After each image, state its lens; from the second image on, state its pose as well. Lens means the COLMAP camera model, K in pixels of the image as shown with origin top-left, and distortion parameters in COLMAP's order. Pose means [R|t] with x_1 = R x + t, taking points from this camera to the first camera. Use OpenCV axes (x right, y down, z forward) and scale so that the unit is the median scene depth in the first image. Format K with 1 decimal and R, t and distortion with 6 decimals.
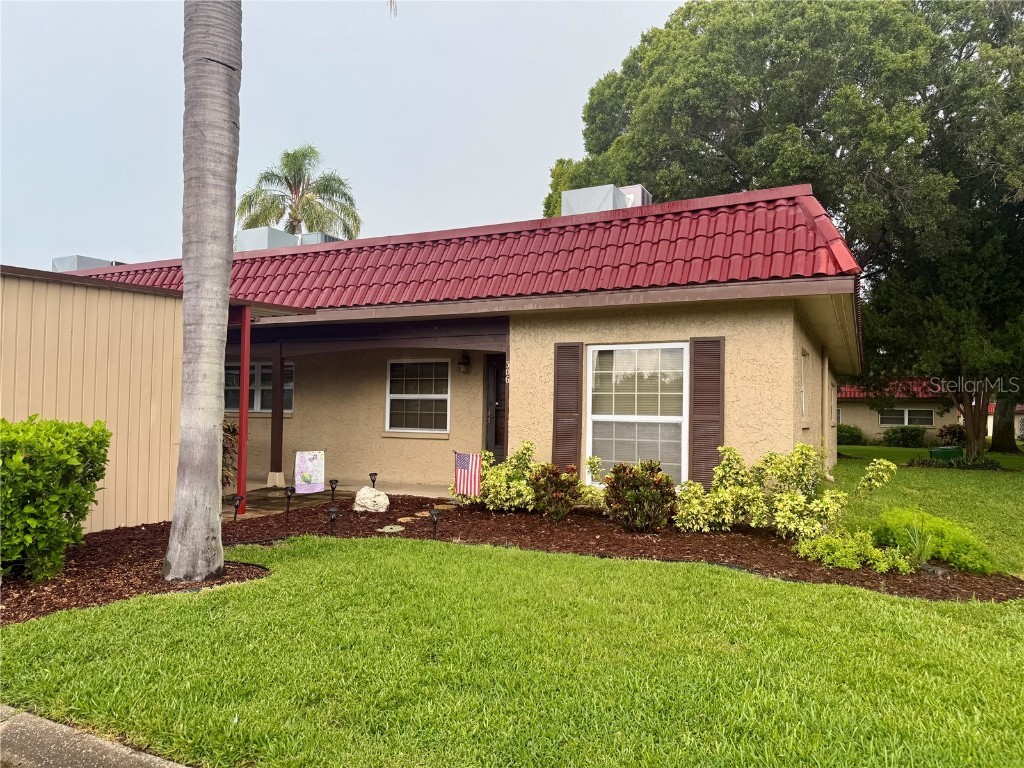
lens RADIAL K [[721.2, 0, 510.7], [0, 721.2, 385.6], [0, 0, 1]] dist [0.053764, -0.063817]
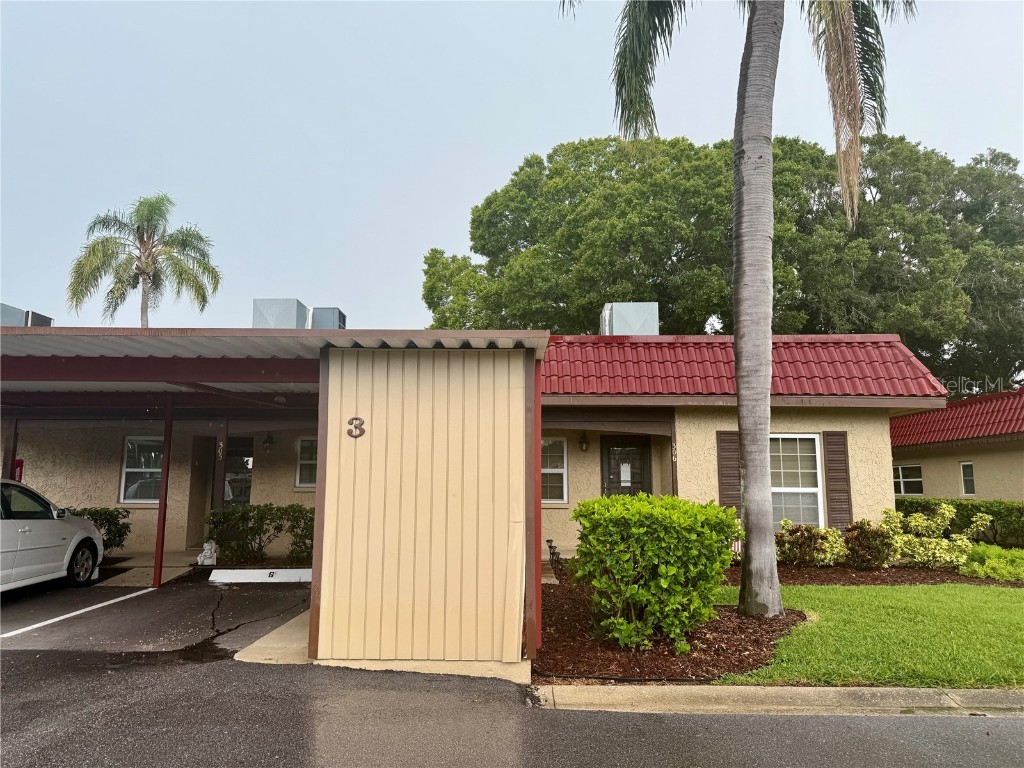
lens RADIAL K [[721.2, 0, 512.7], [0, 721.2, 382.1], [0, 0, 1]] dist [0.053764, -0.063817]
pose [[0.903351, 0.056320, 0.425188, -0.794656], [-0.012668, 0.994412, -0.104805, -0.004668], [-0.428715, 0.089289, 0.899017, -0.016242]]
